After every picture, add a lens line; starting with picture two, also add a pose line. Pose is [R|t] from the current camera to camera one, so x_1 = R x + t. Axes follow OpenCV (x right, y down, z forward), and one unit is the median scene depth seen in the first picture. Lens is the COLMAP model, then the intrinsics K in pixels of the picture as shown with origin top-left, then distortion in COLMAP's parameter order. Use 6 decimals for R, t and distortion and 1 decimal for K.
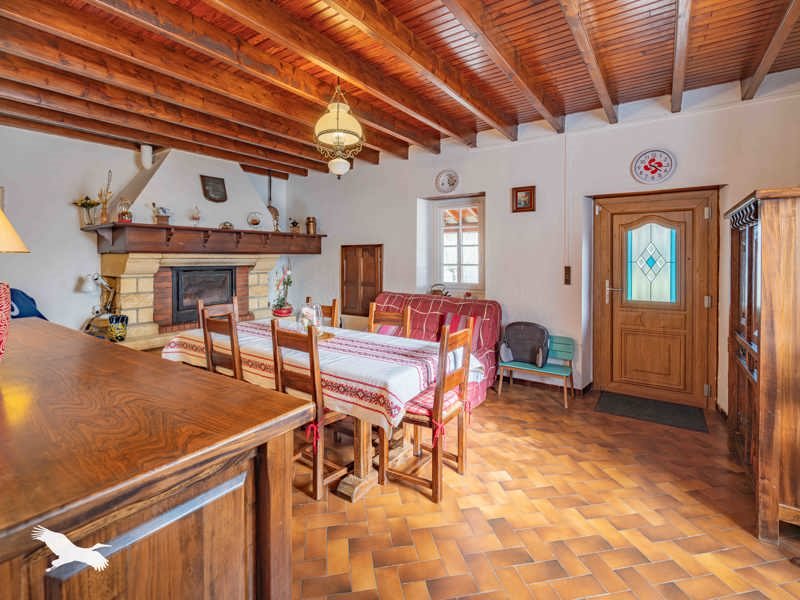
lens RADIAL K [[383.5, 0, 428.6], [0, 383.5, 258.7], [0, 0, 1]] dist [0.000031, -0.000210]
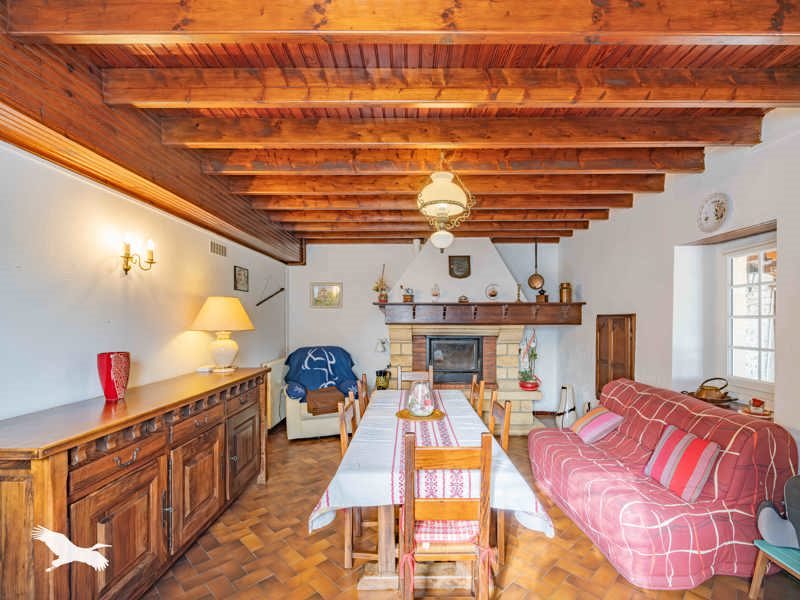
lens RADIAL K [[395.8, 0, 400.8], [0, 395.8, 321.0], [0, 0, 1]] dist [-0.000943, -0.000649]
pose [[0.537395, 0.008537, -0.843287, 0.298377], [-0.008091, 0.999955, 0.004967, -0.026111], [0.843292, 0.004154, 0.537440, 0.224304]]
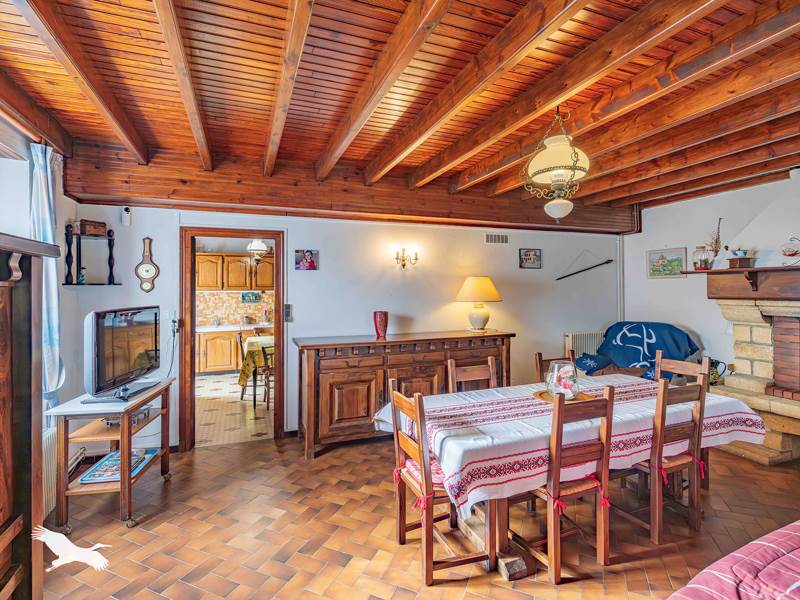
lens RADIAL K [[374.1, 0, 397.1], [0, 374.1, 284.6], [0, 0, 1]] dist [-0.000823, -0.000235]
pose [[-0.587882, -0.004388, -0.808935, 0.371036], [0.003221, 0.999965, -0.007765, -0.036207], [0.808940, -0.007171, -0.587847, 0.677349]]
